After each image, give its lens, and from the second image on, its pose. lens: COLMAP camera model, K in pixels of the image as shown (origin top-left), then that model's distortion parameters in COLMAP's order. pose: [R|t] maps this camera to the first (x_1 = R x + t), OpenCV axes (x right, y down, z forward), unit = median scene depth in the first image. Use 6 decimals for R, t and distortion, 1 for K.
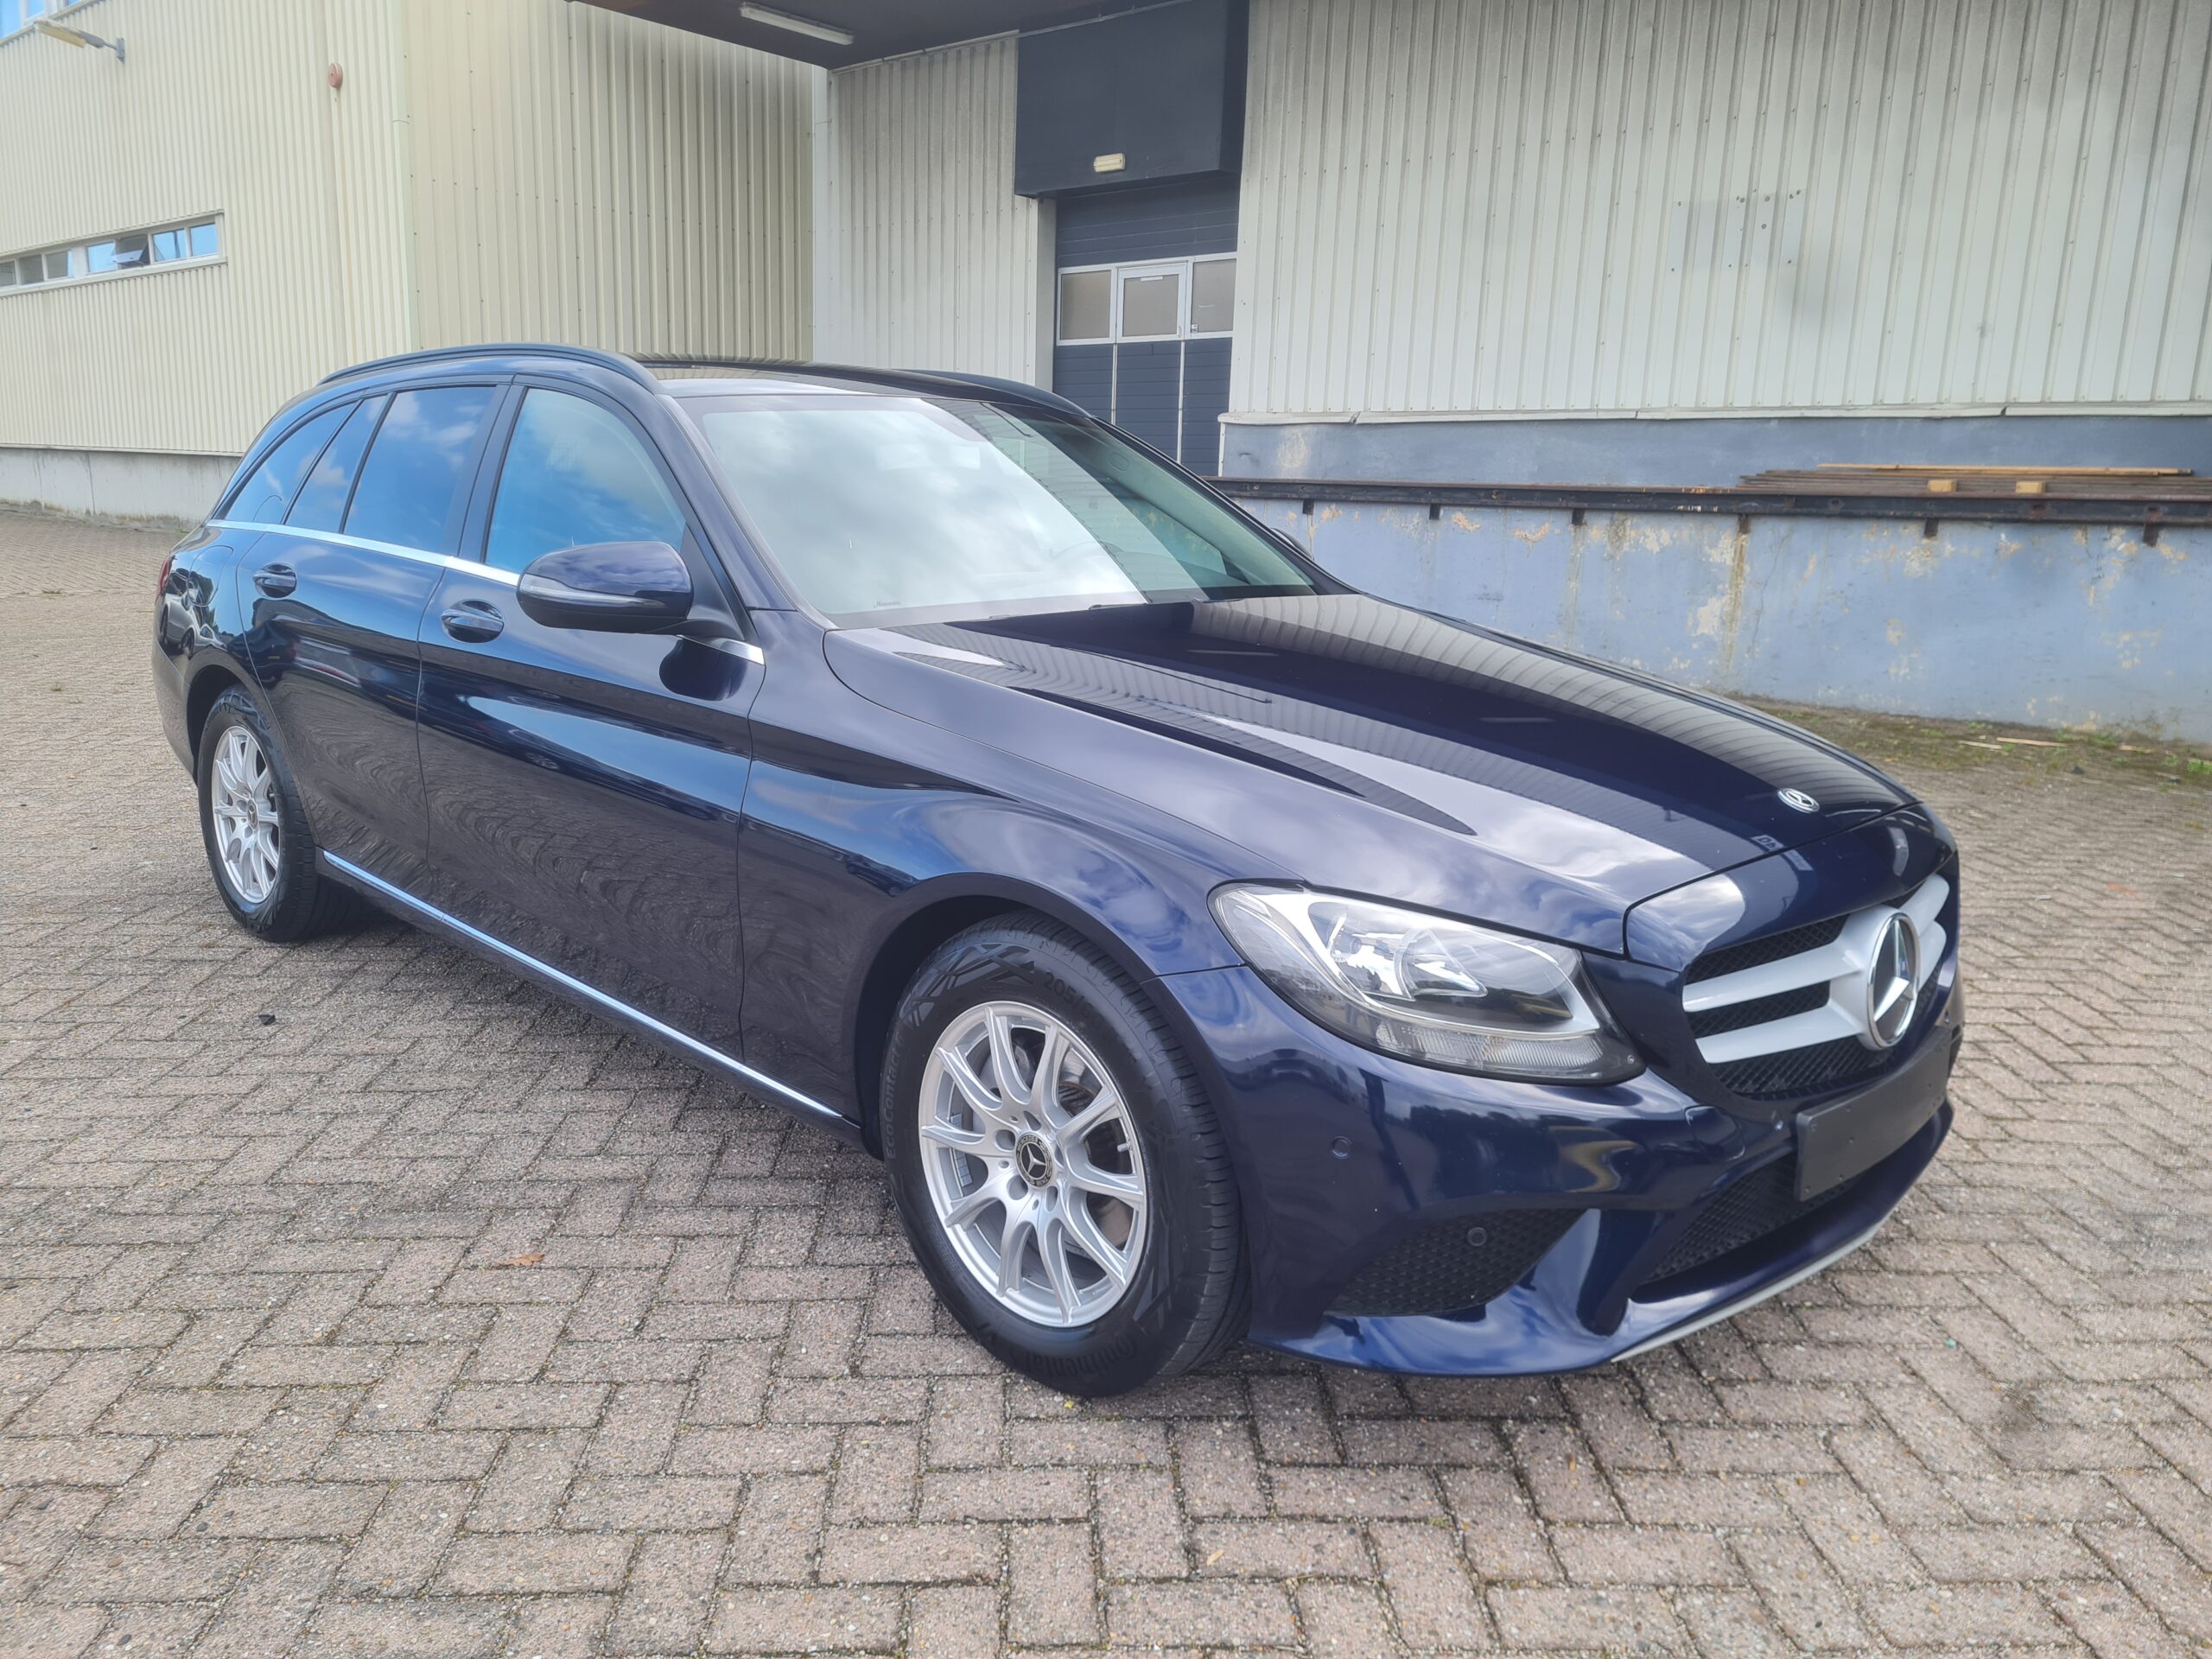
lens RADIAL K [[1626.6, 0, 1106.0], [0, 1626.6, 829.5], [0, 0, 1]] dist [0.011602, -0.006683]
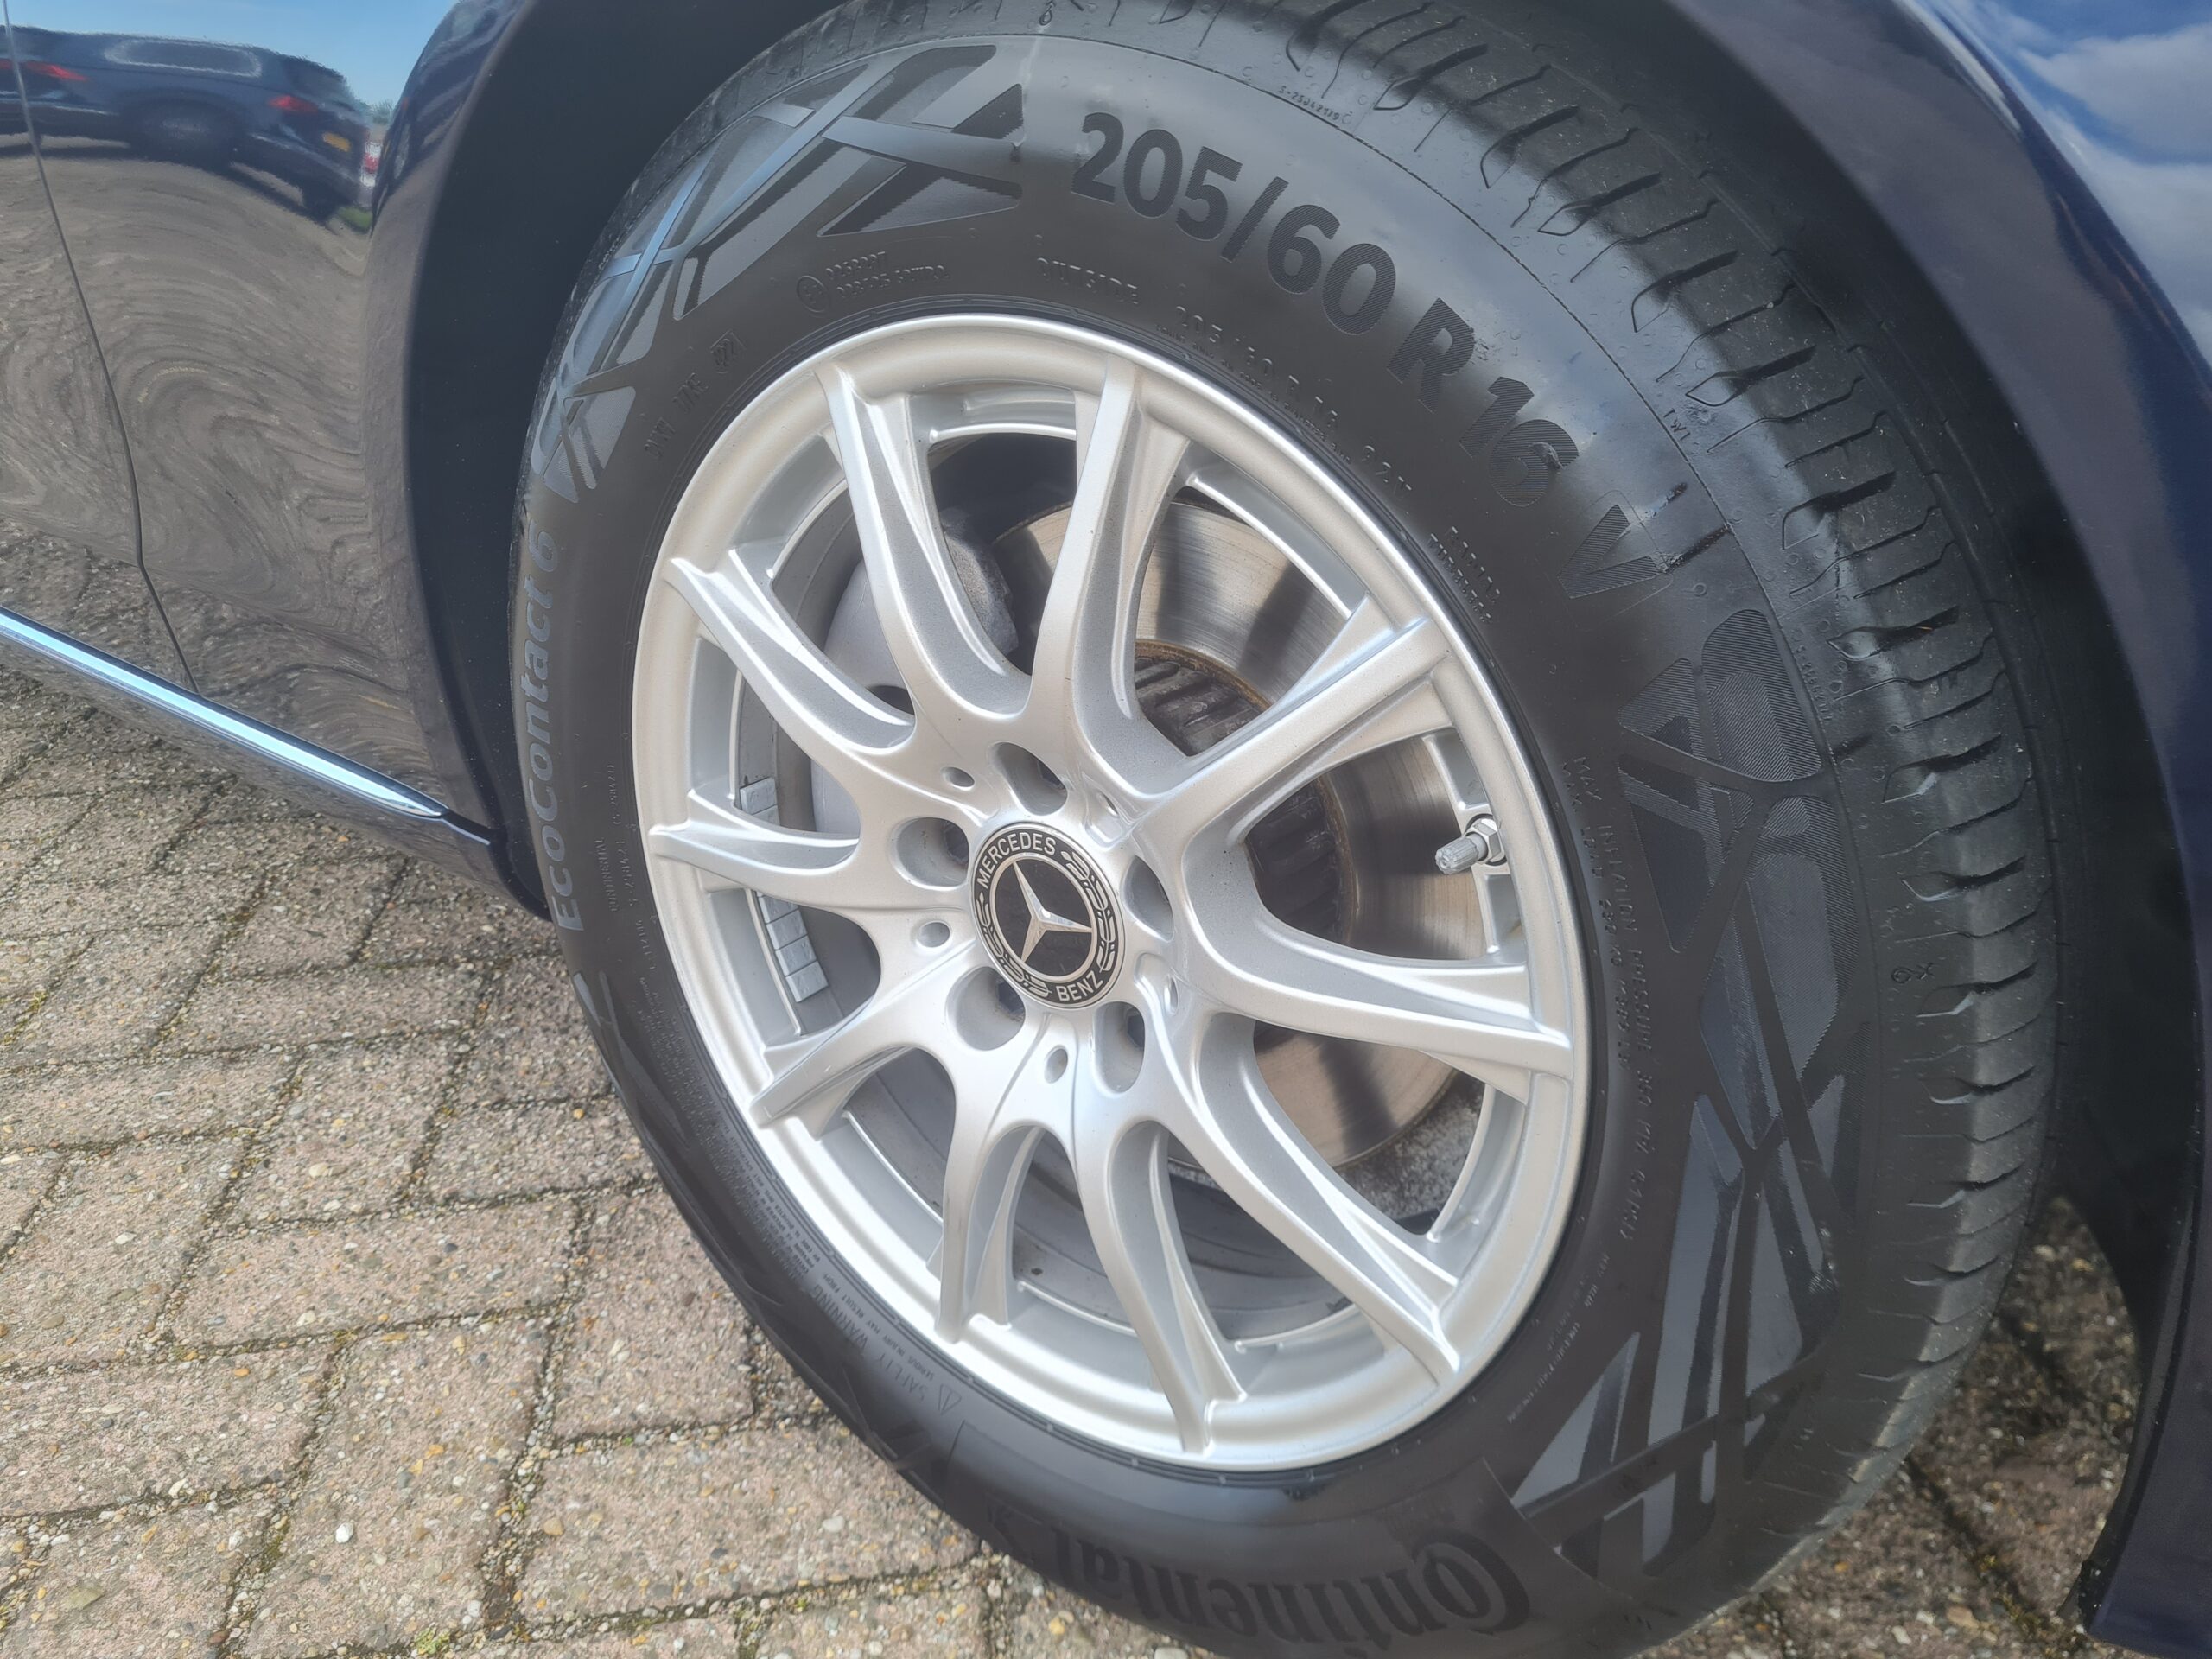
lens RADIAL K [[1626.6, 0, 1106.0], [0, 1626.6, 829.5], [0, 0, 1]] dist [0.011602, -0.006683]
pose [[0.992895, -0.070771, 0.095658, -0.055847], [0.050988, 0.979405, 0.195361, 0.125901], [-0.107514, -0.189095, 0.976055, 0.682836]]
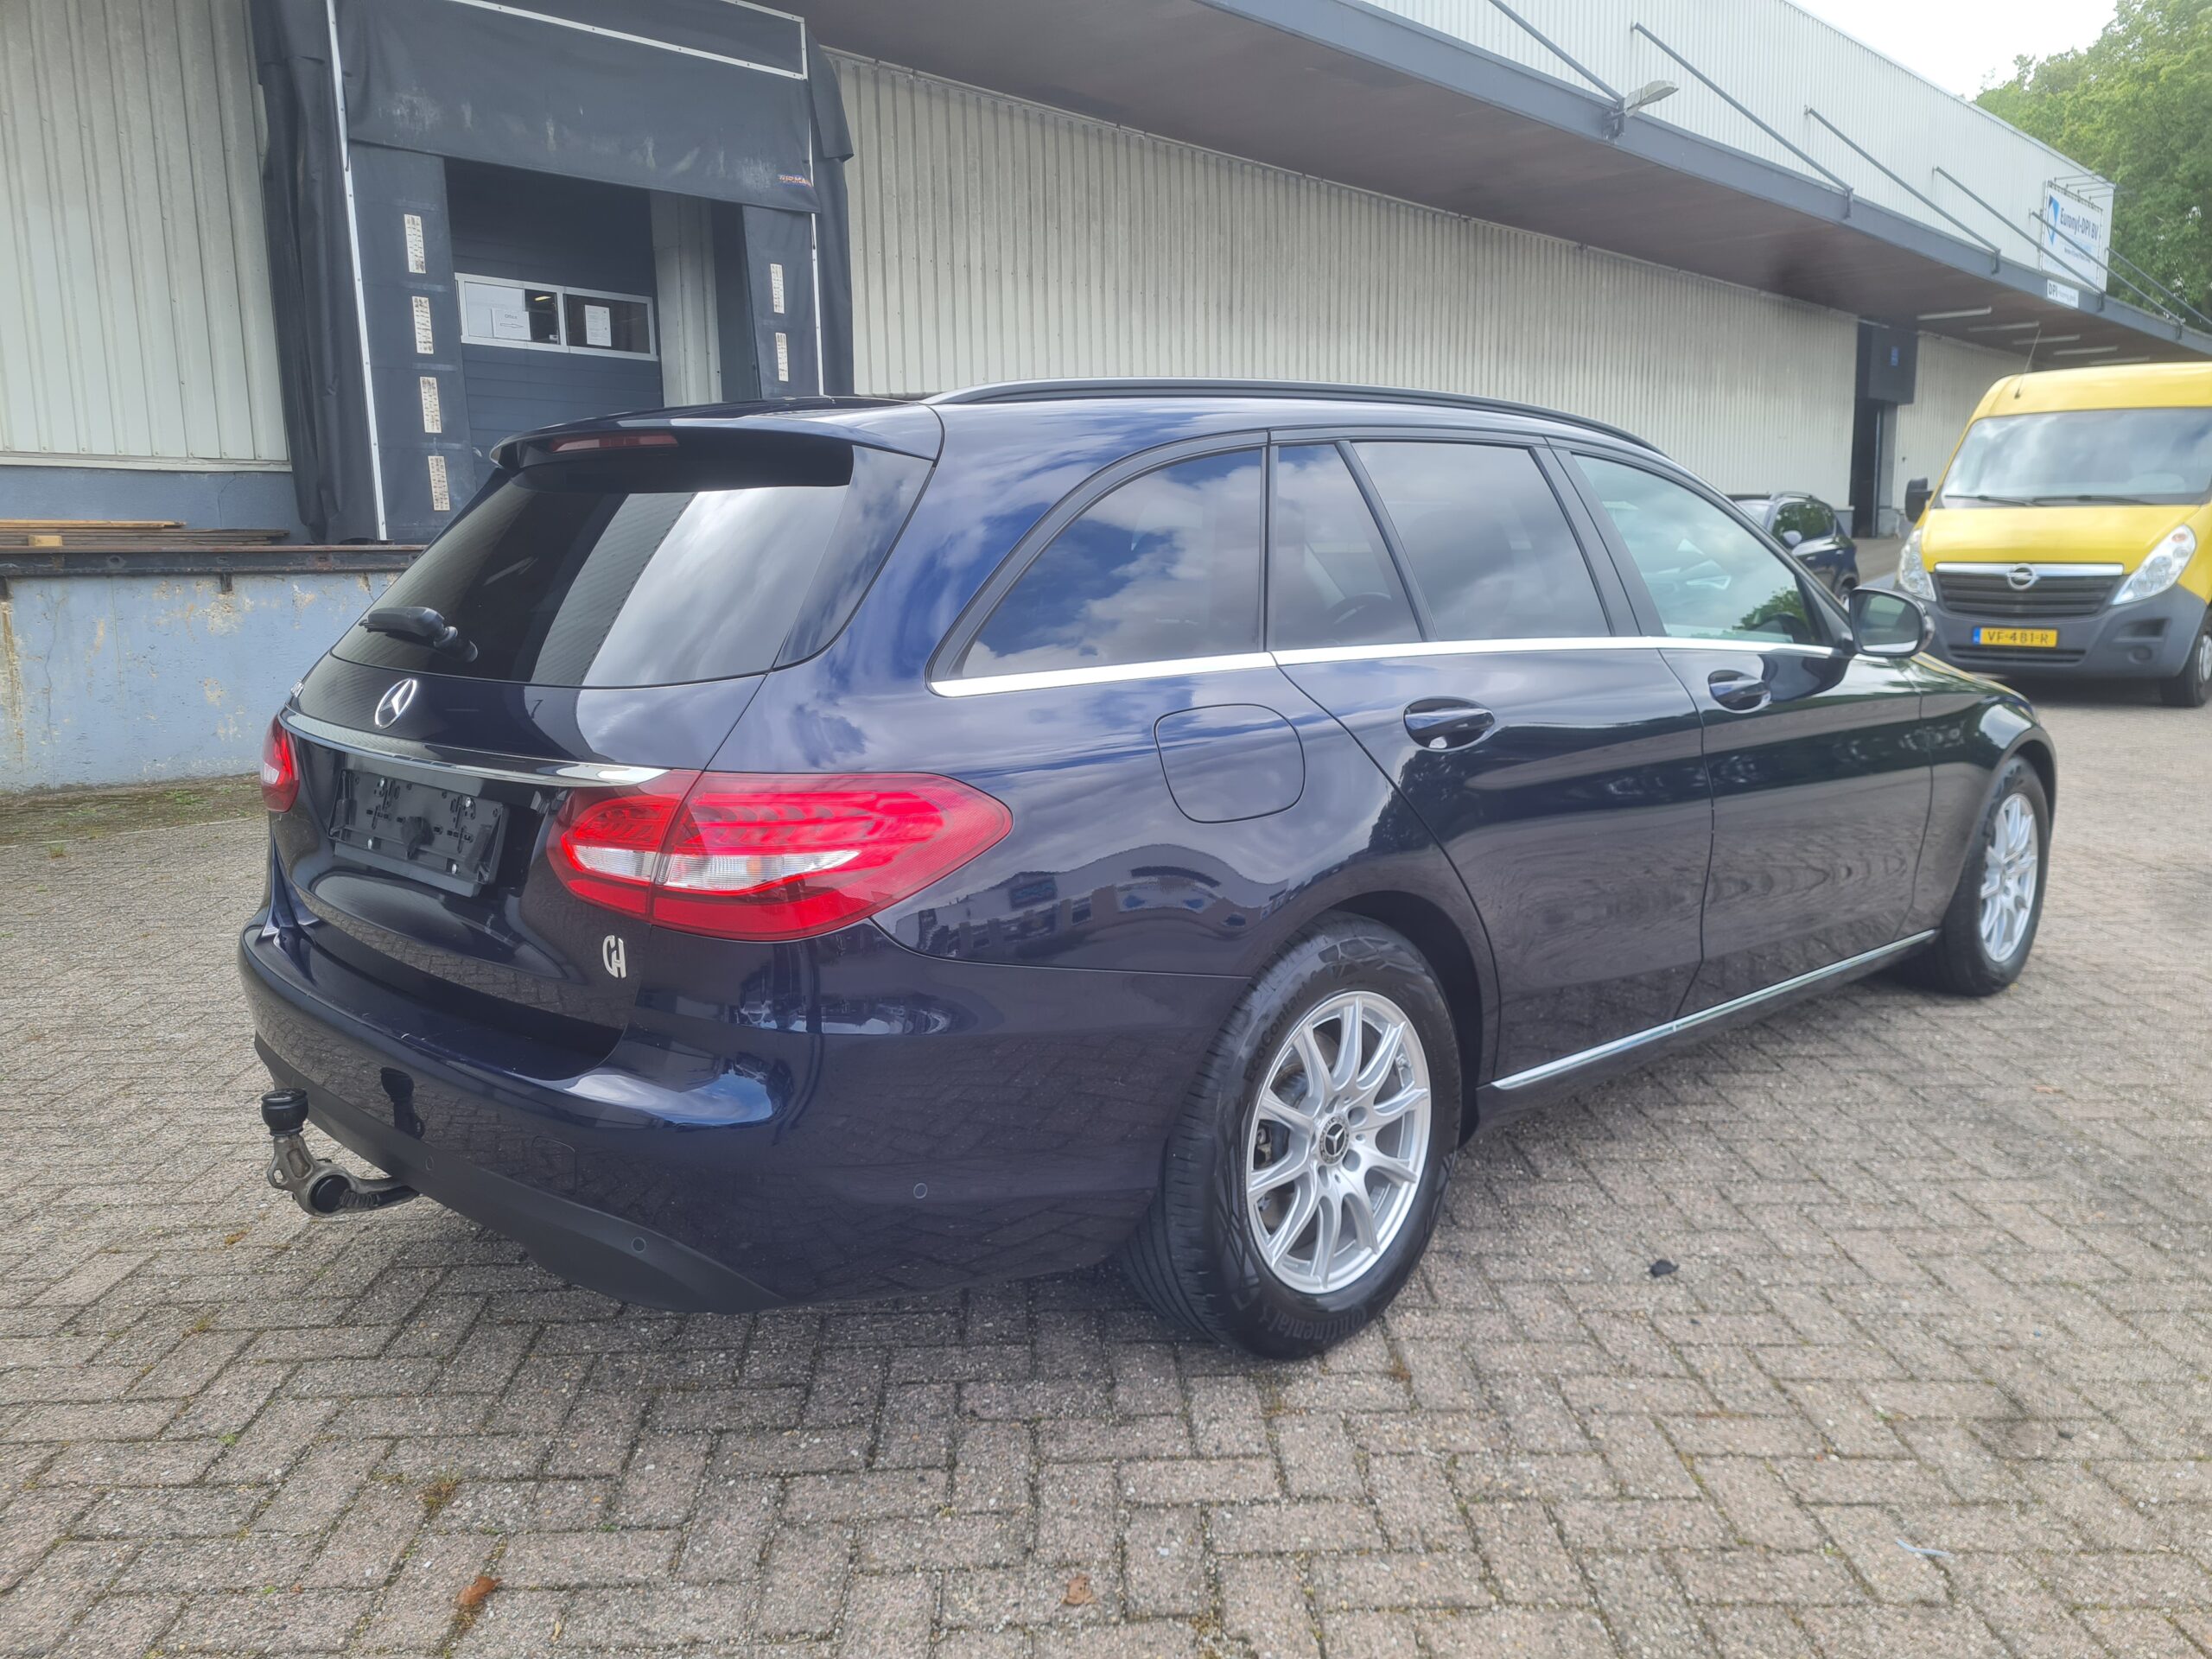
lens RADIAL K [[1626.6, 0, 1106.0], [0, 1626.6, 829.5], [0, 0, 1]] dist [0.011602, -0.006683]
pose [[0.037984, -0.191453, 0.980766, -1.881483], [0.217562, 0.959515, 0.178879, -0.415461], [-0.975307, 0.206583, 0.078100, 1.766271]]
